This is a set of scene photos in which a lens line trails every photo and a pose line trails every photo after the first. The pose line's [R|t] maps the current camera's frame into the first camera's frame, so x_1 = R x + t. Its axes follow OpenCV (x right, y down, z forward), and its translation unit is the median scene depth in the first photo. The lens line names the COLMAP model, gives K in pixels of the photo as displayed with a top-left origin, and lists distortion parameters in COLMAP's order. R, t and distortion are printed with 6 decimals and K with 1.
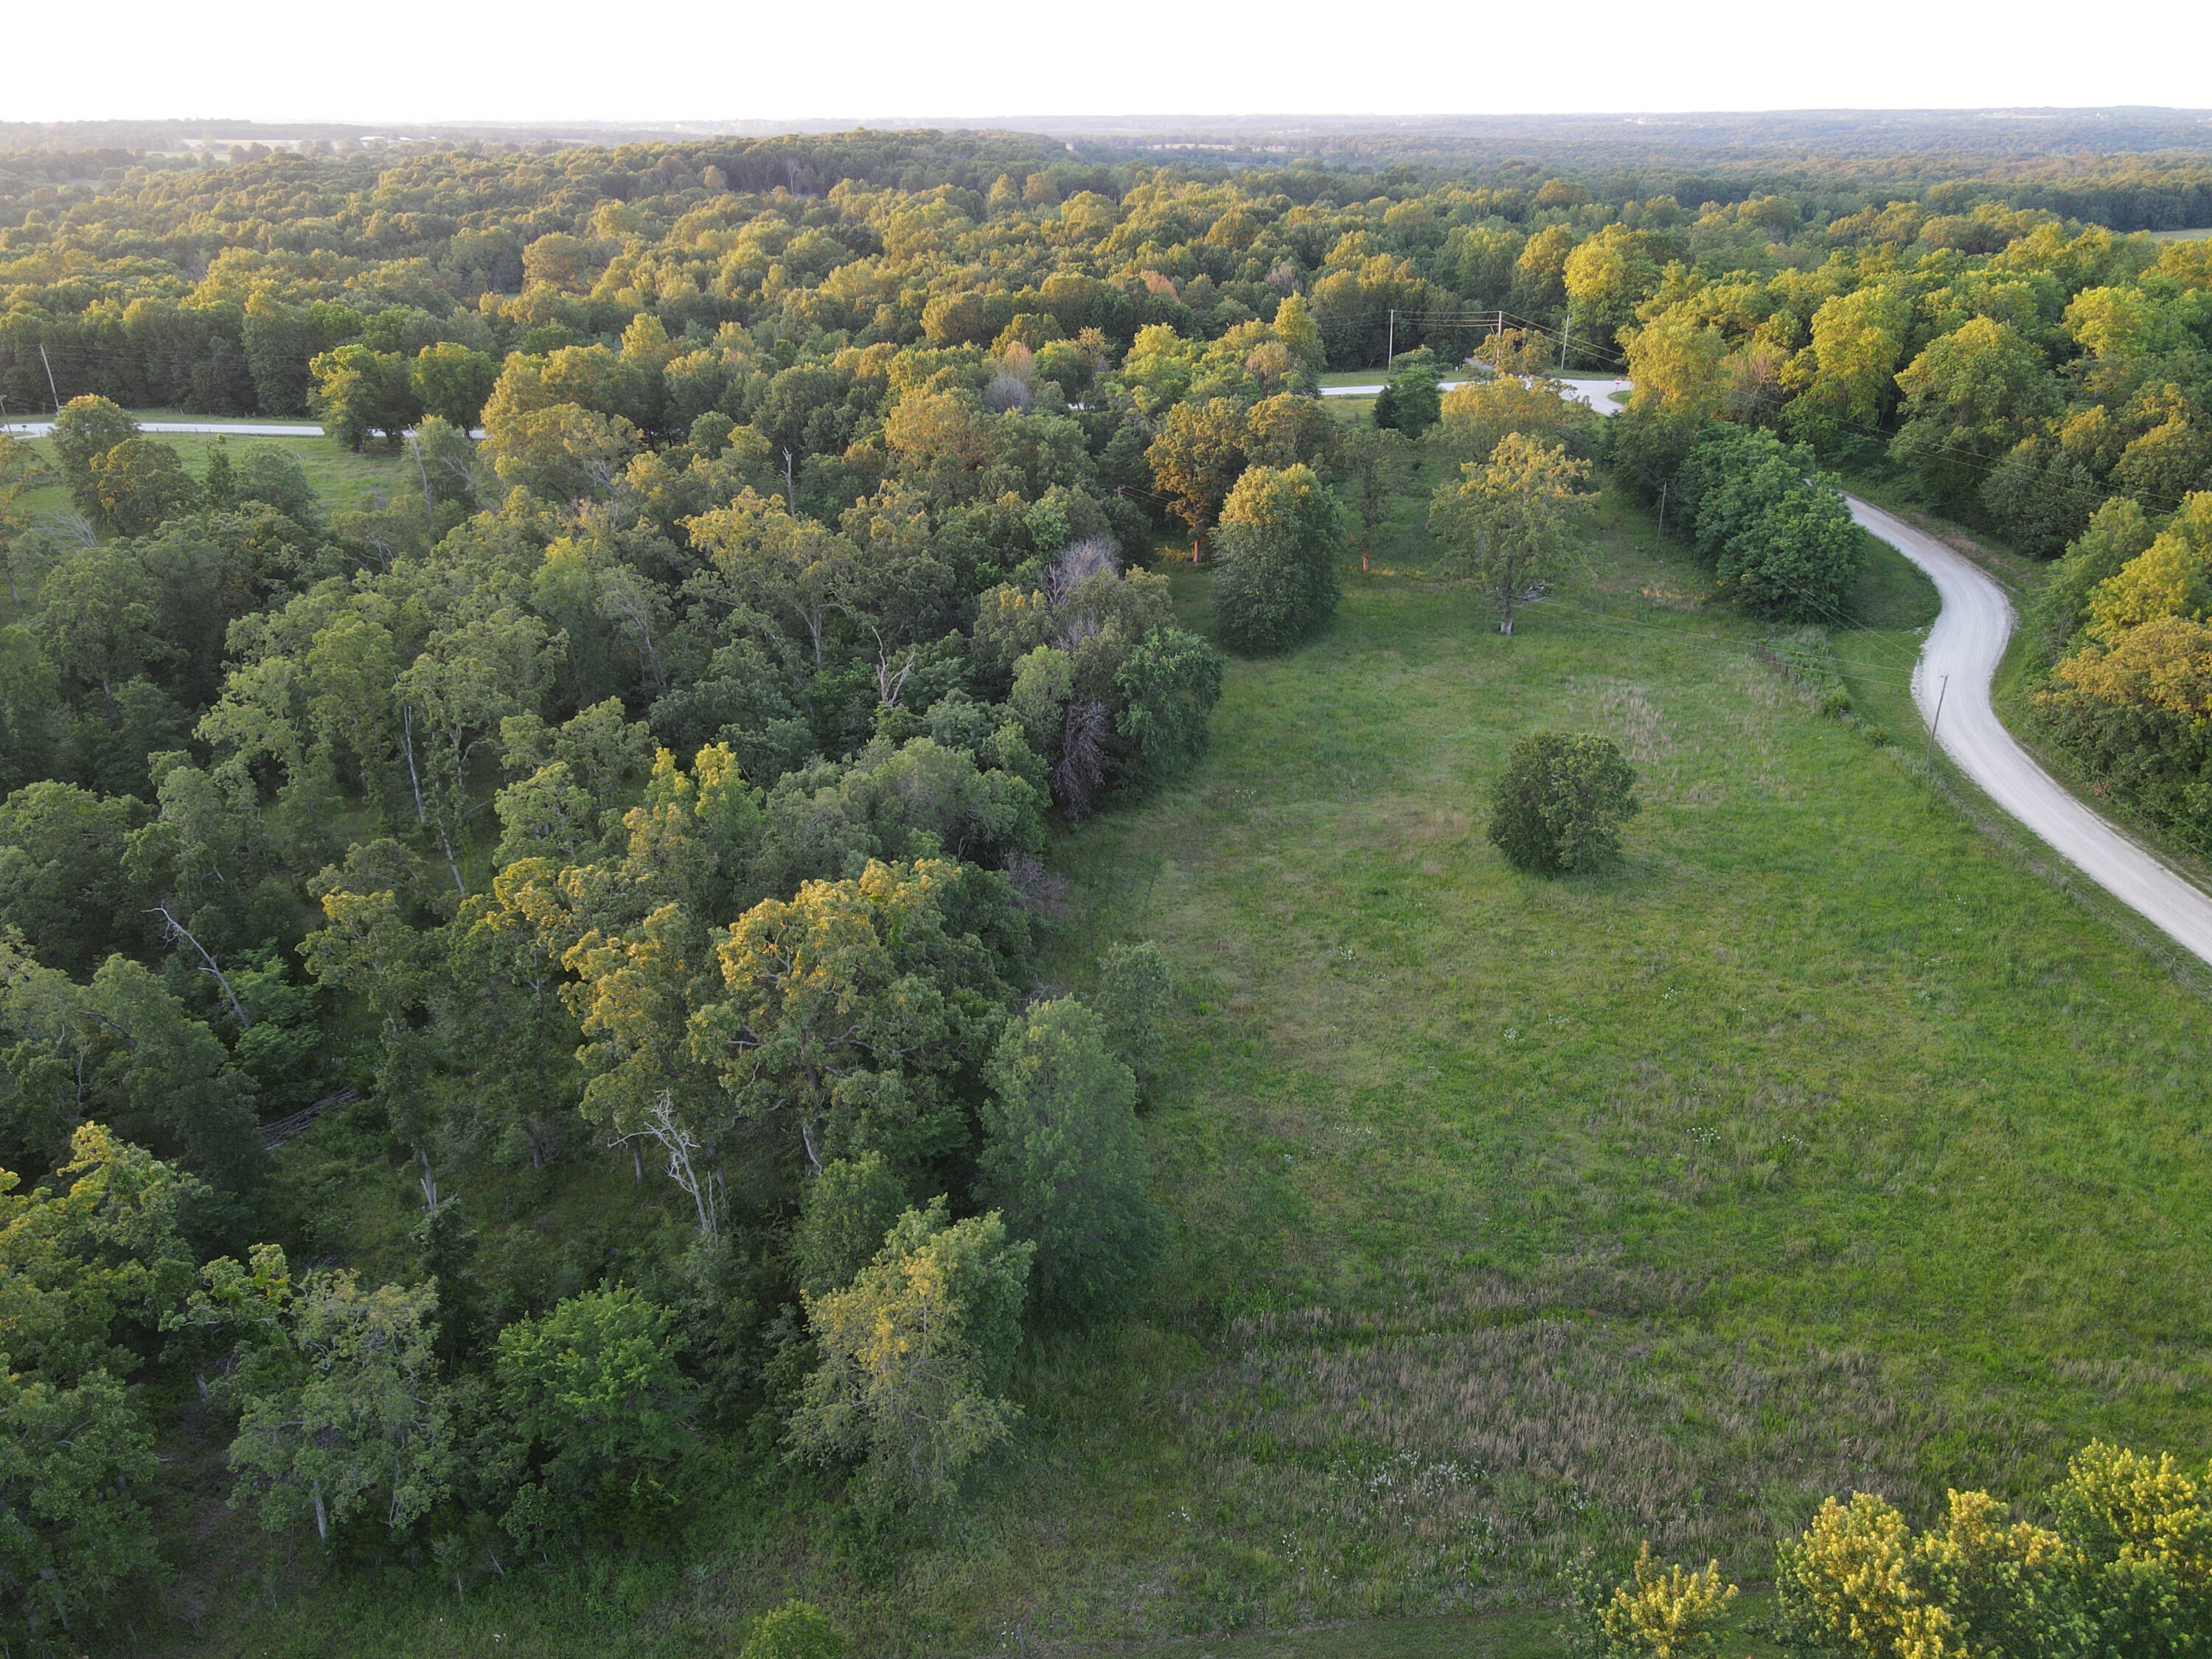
lens RADIAL K [[1635.1, 0, 1102.7], [0, 1635.1, 829.5], [0, 0, 1]] dist [0.001222, 0.030905]
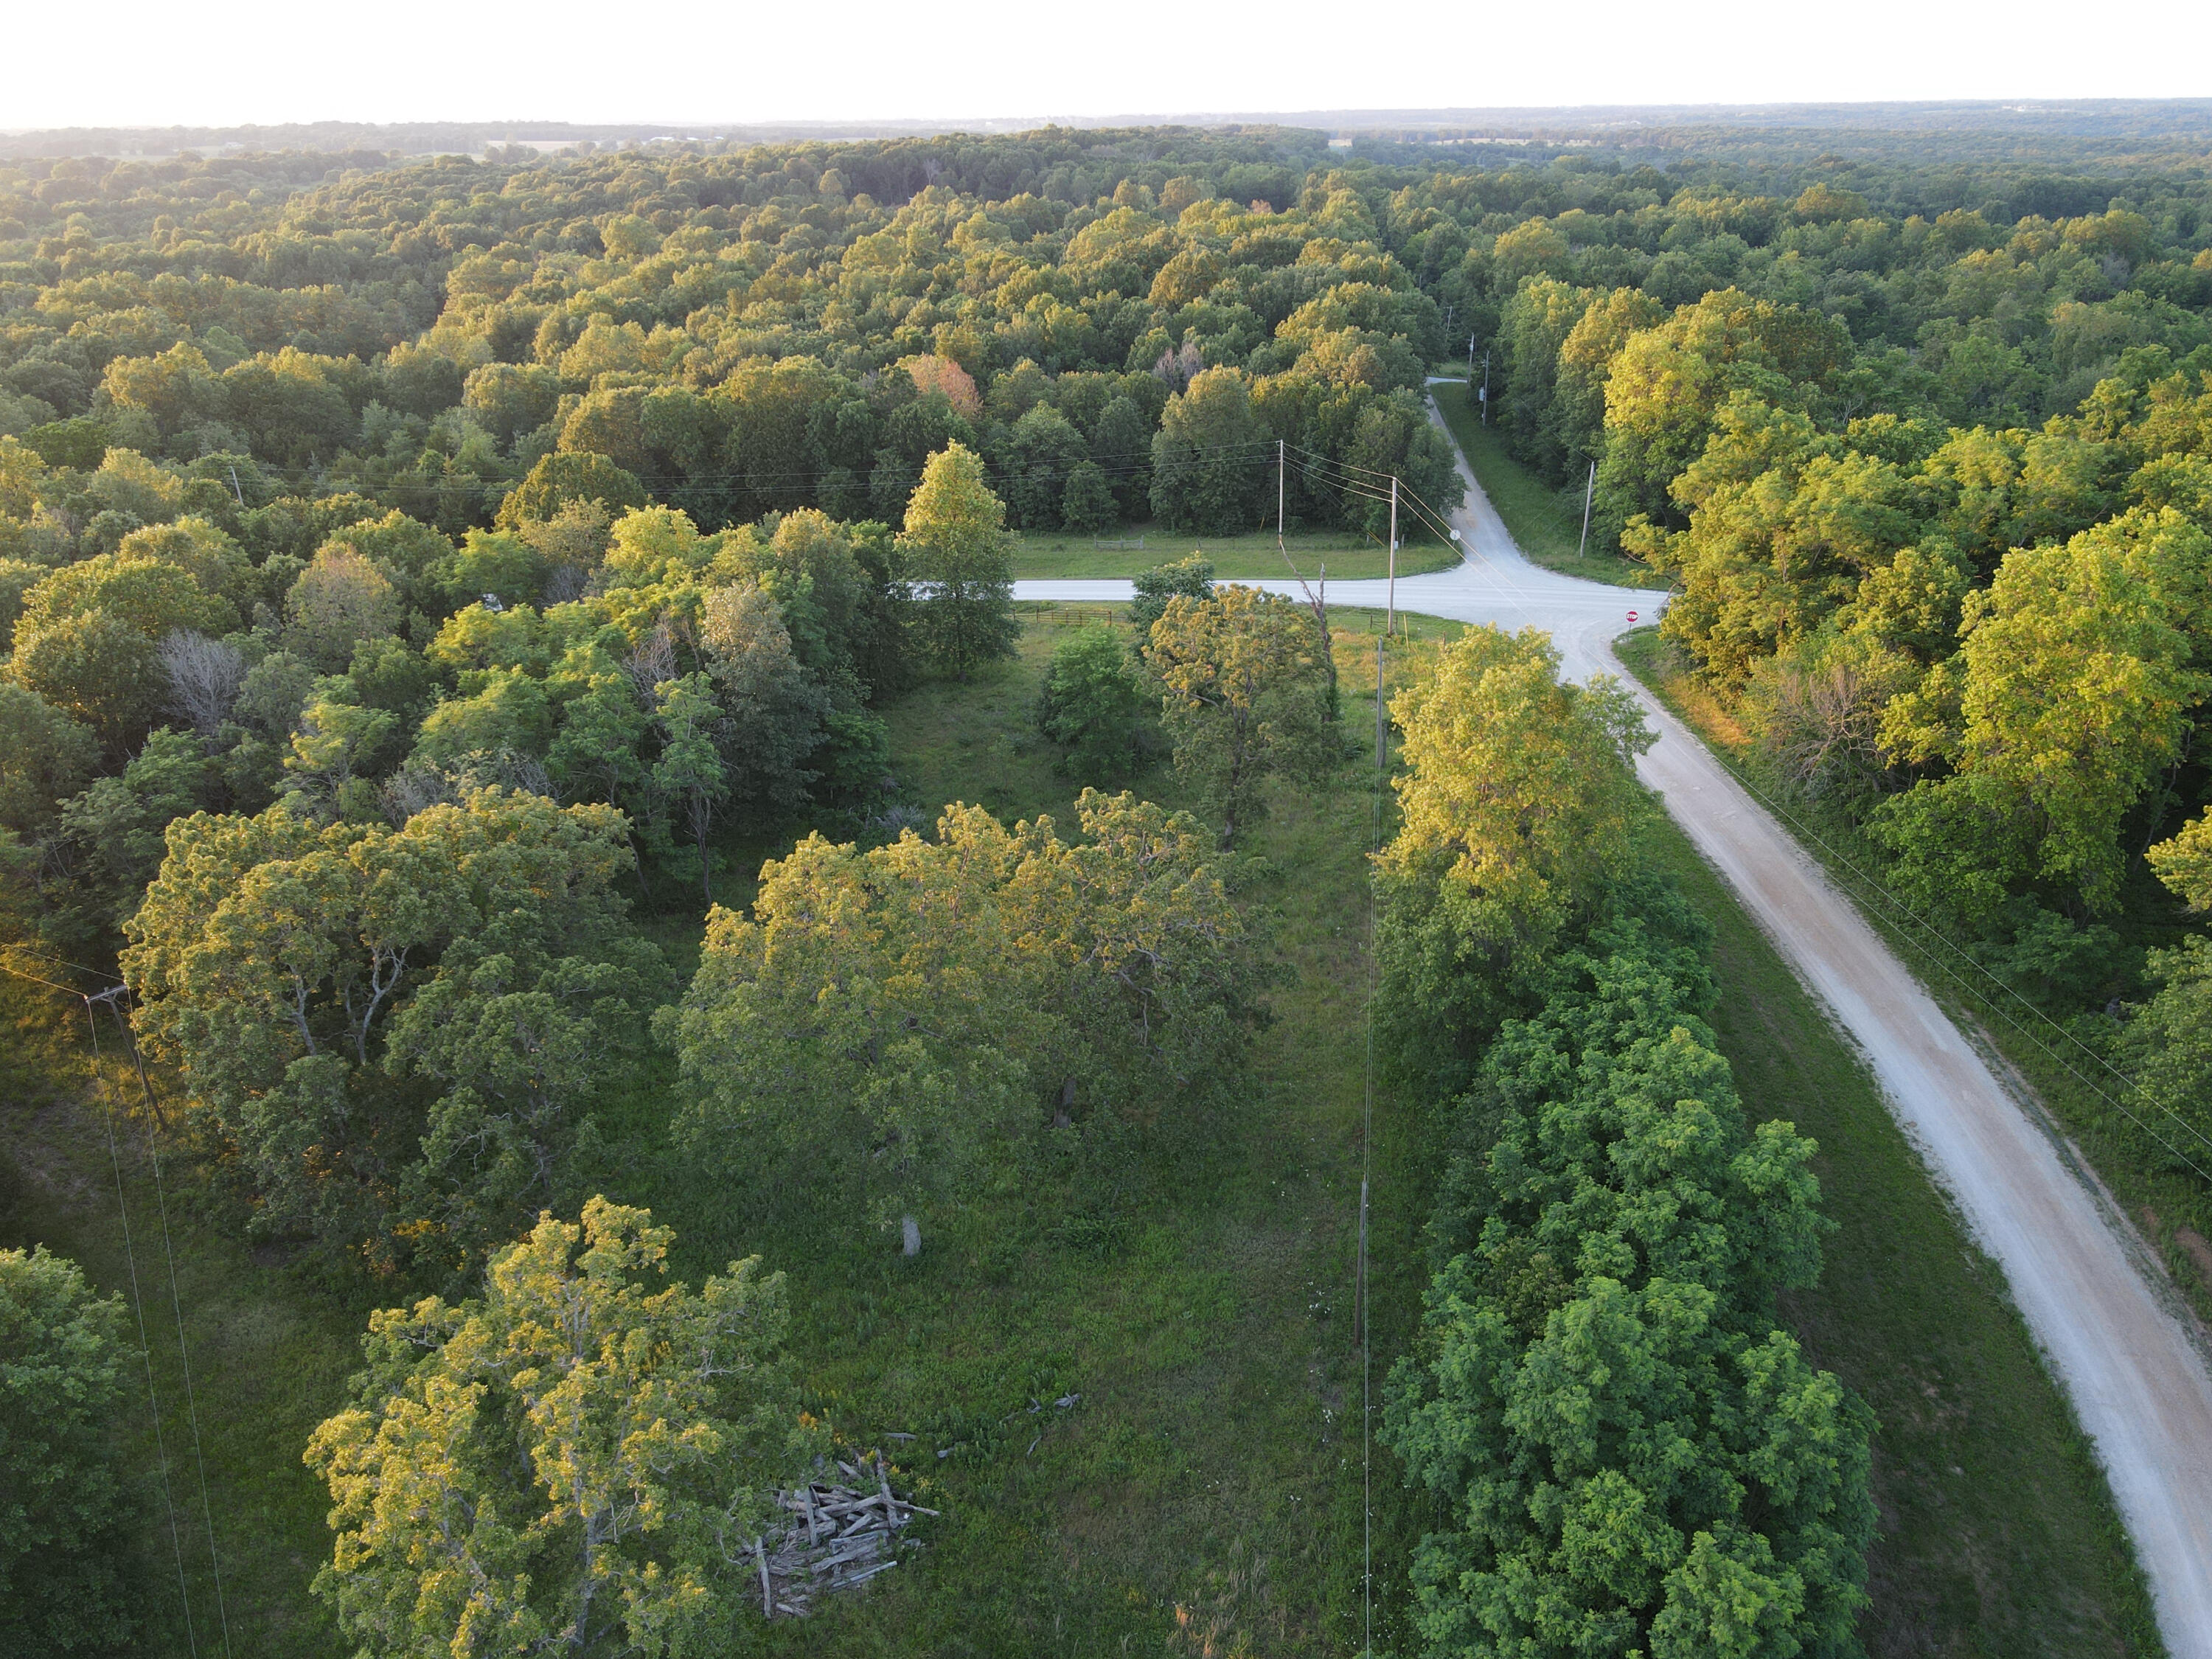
lens RADIAL K [[1628.2, 0, 1106.0], [0, 1628.2, 829.5], [0, 0, 1]] dist [0.090435, -0.087314]
pose [[0.984303, 0.066529, -0.163464, 0.085853], [-0.066680, 0.997764, 0.004571, -0.070516], [0.163403, 0.006400, 0.986539, 0.164652]]
